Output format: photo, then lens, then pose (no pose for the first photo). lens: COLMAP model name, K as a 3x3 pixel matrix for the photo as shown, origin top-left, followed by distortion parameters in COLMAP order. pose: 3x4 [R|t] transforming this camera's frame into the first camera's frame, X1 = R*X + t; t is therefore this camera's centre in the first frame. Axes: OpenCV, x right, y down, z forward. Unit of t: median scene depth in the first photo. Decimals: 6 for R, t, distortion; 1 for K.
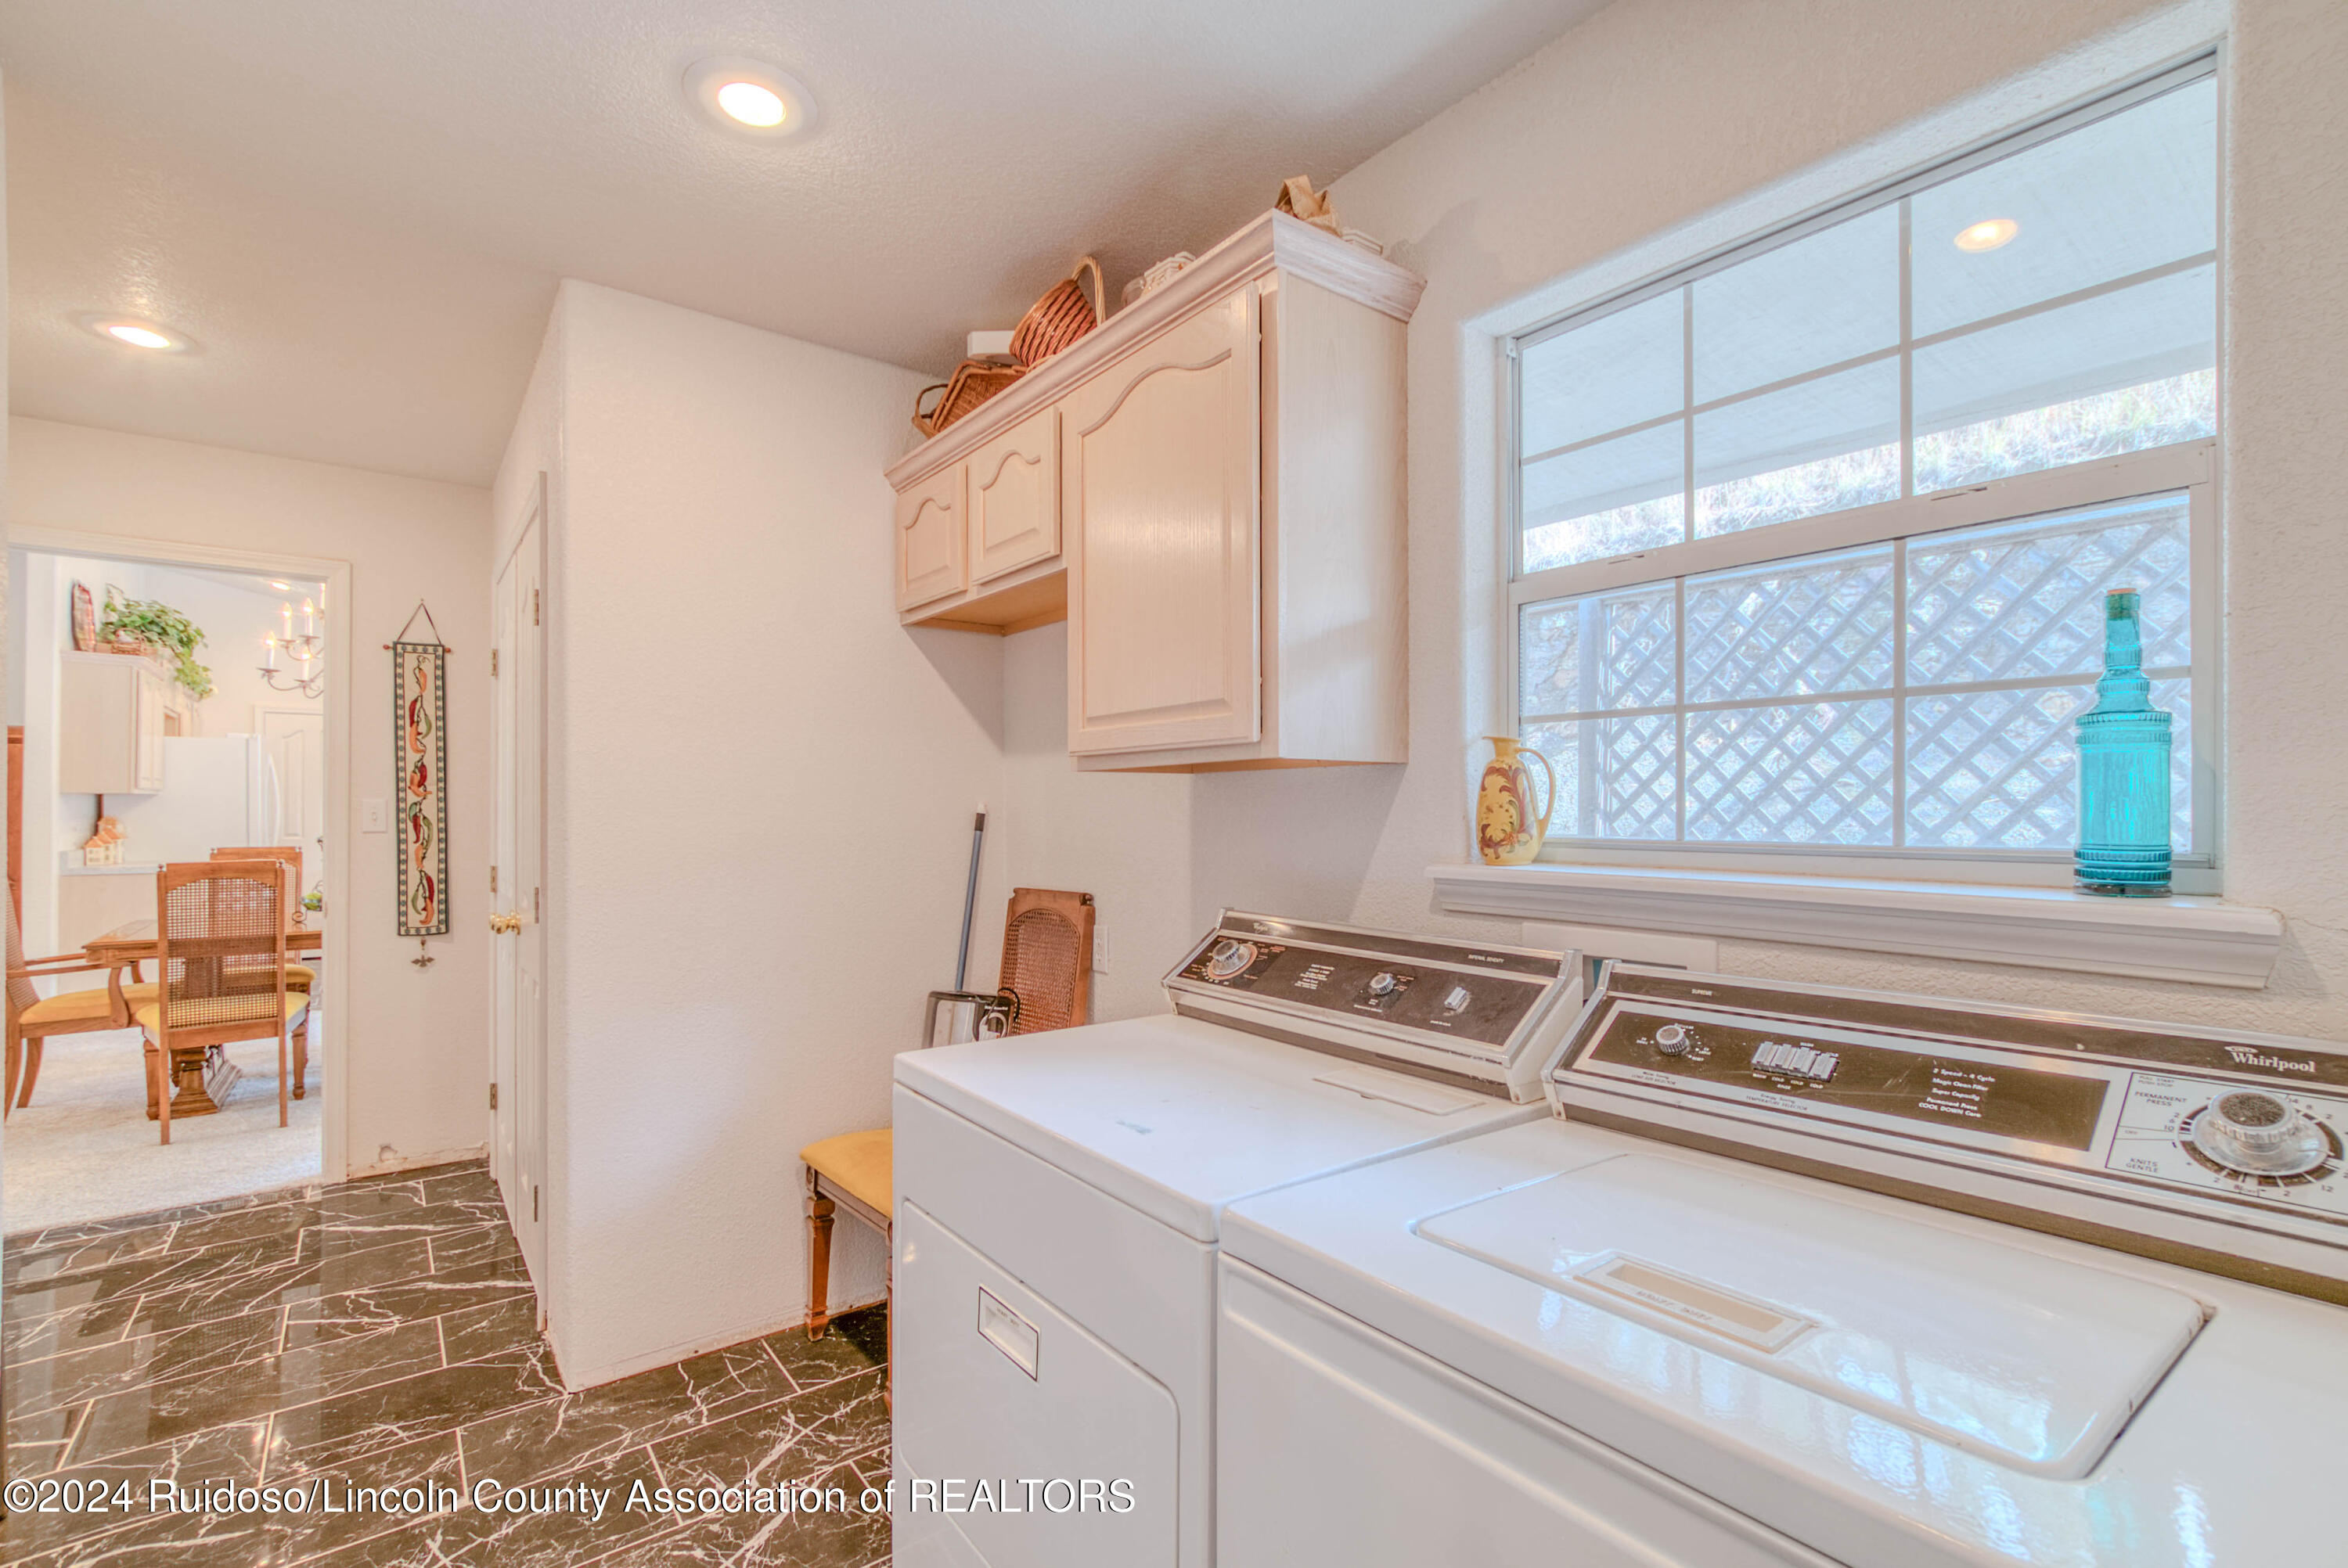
lens RADIAL K [[1034.4, 0, 1189.2], [0, 1034.4, 803.0], [0, 0, 1]] dist [-0.014127, 0.009052]
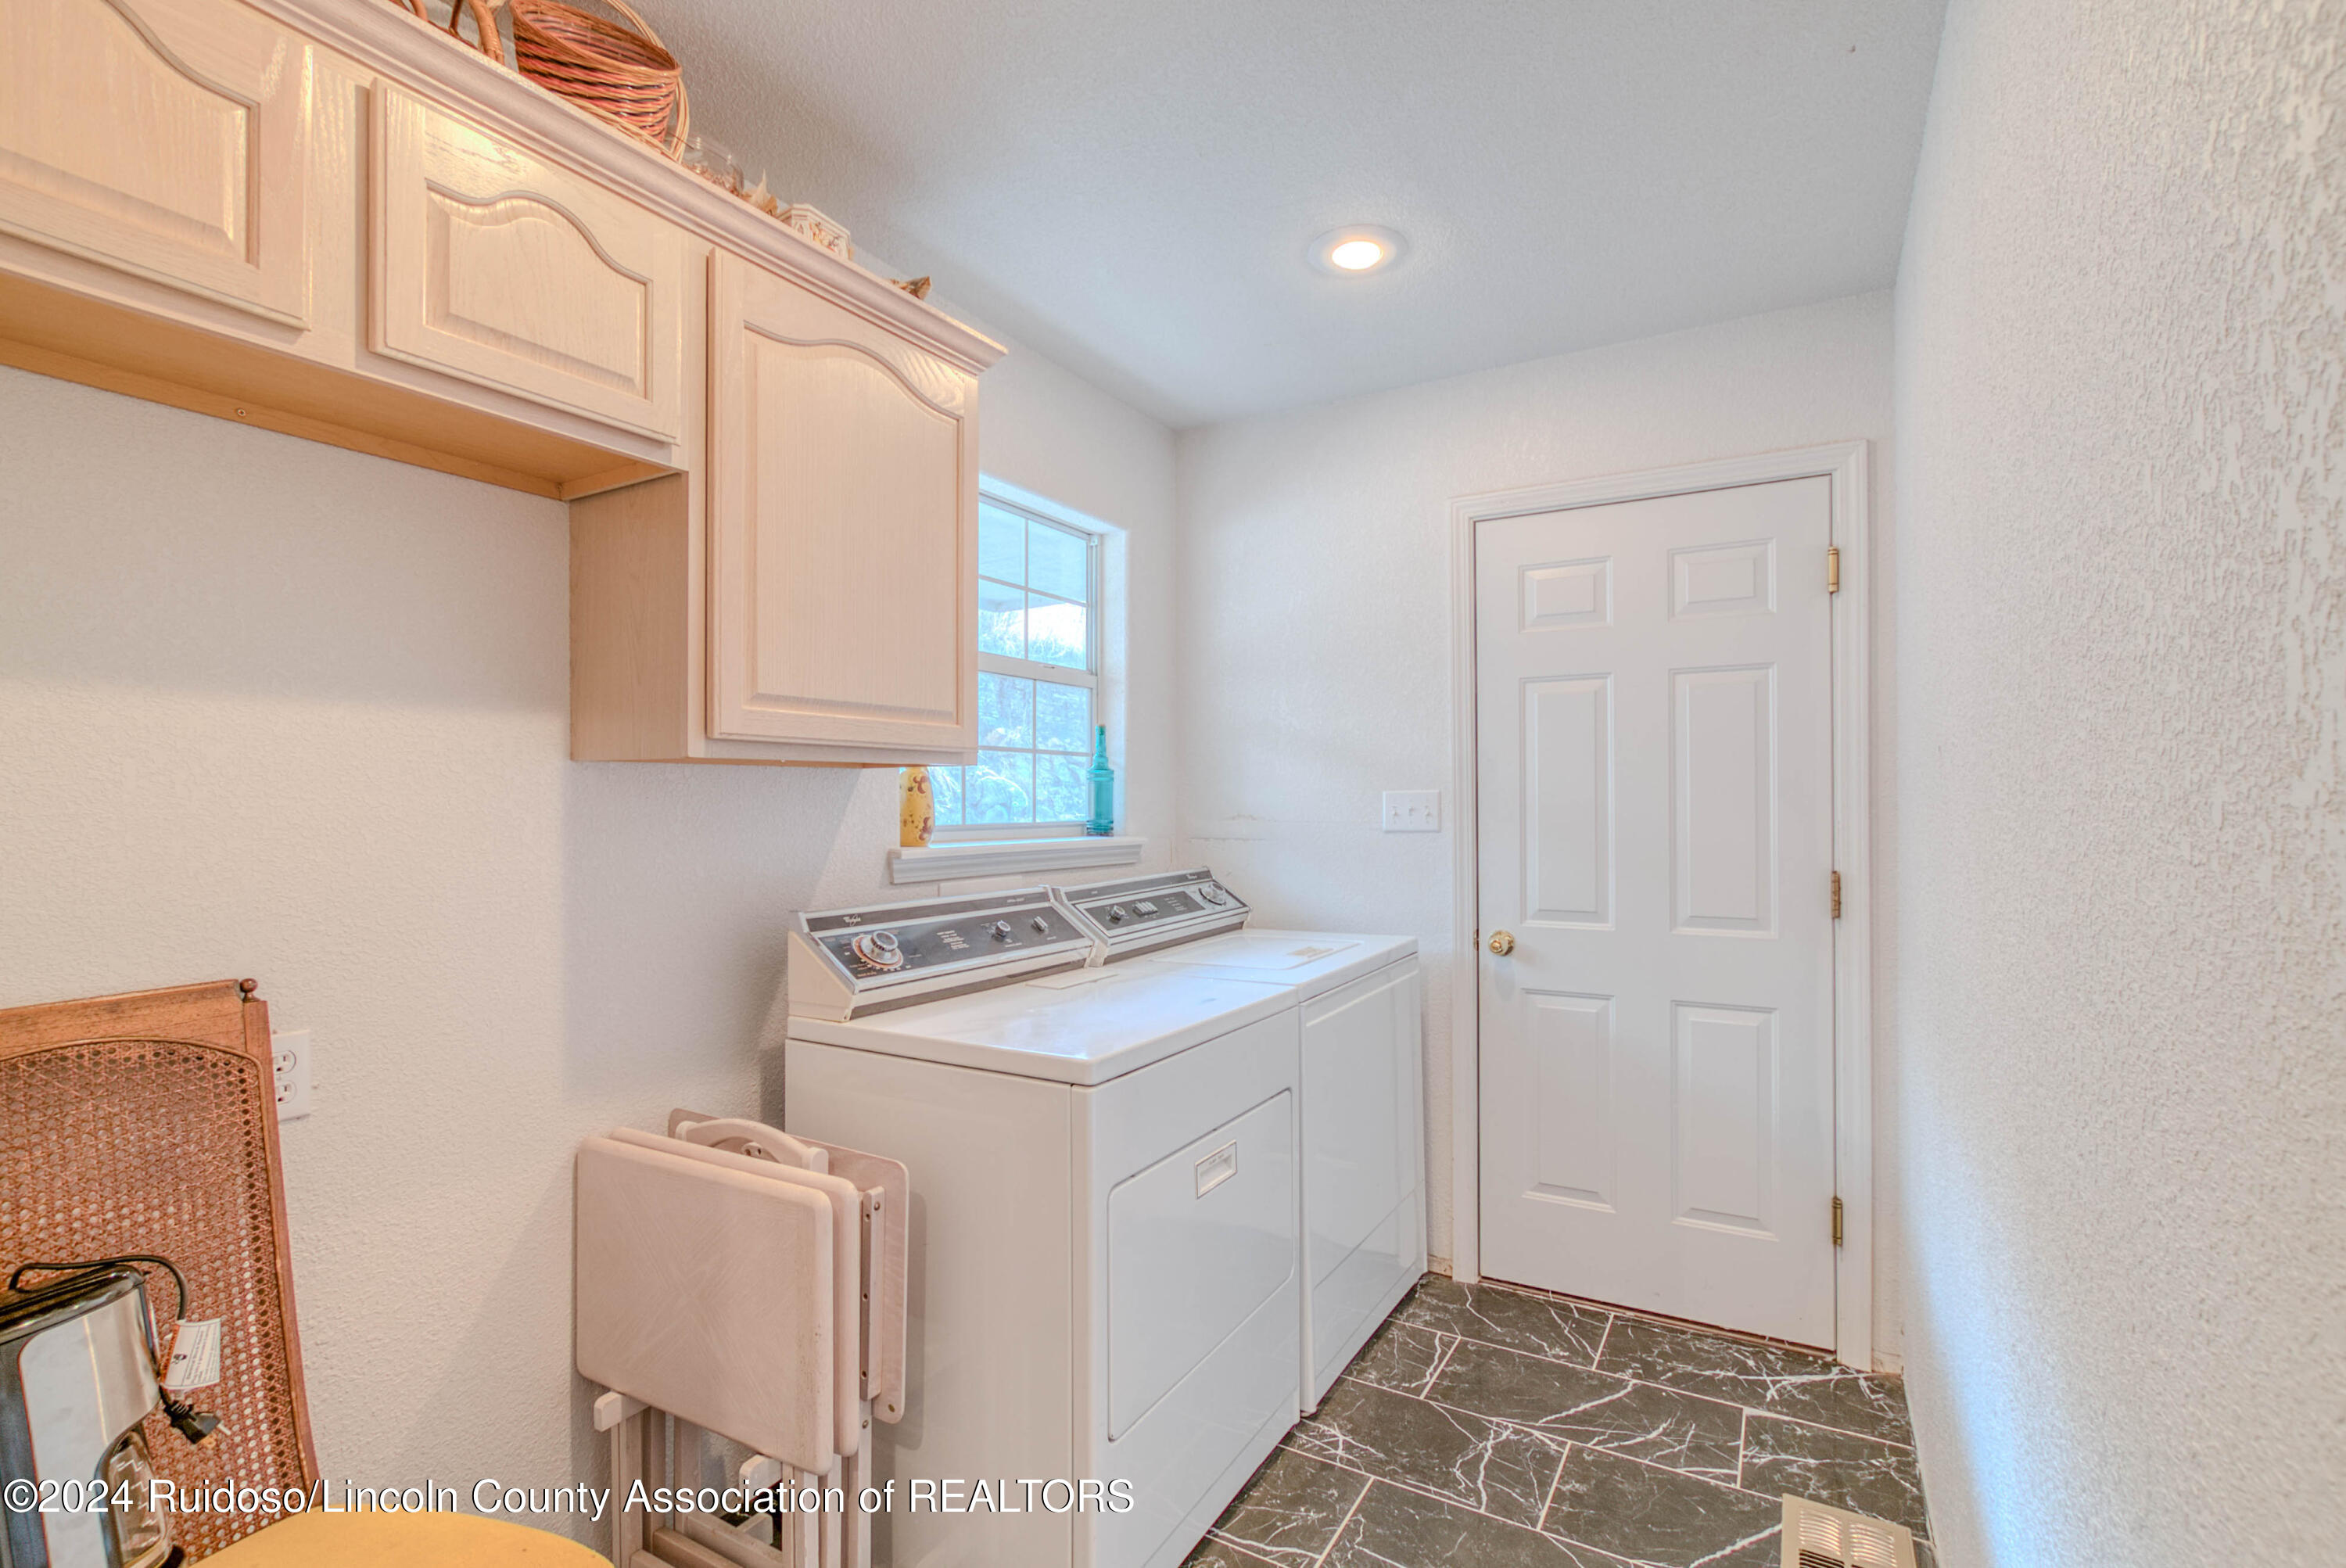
lens RADIAL K [[1033.7, 0, 1188.2], [0, 1033.7, 802.9], [0, 0, 1]] dist [-0.014127, 0.009052]
pose [[-0.352710, 0.006009, 0.935713, -1.257137], [0.005462, 0.999976, -0.004362, 0.011987], [-0.935717, 0.003572, -0.352734, 1.291275]]
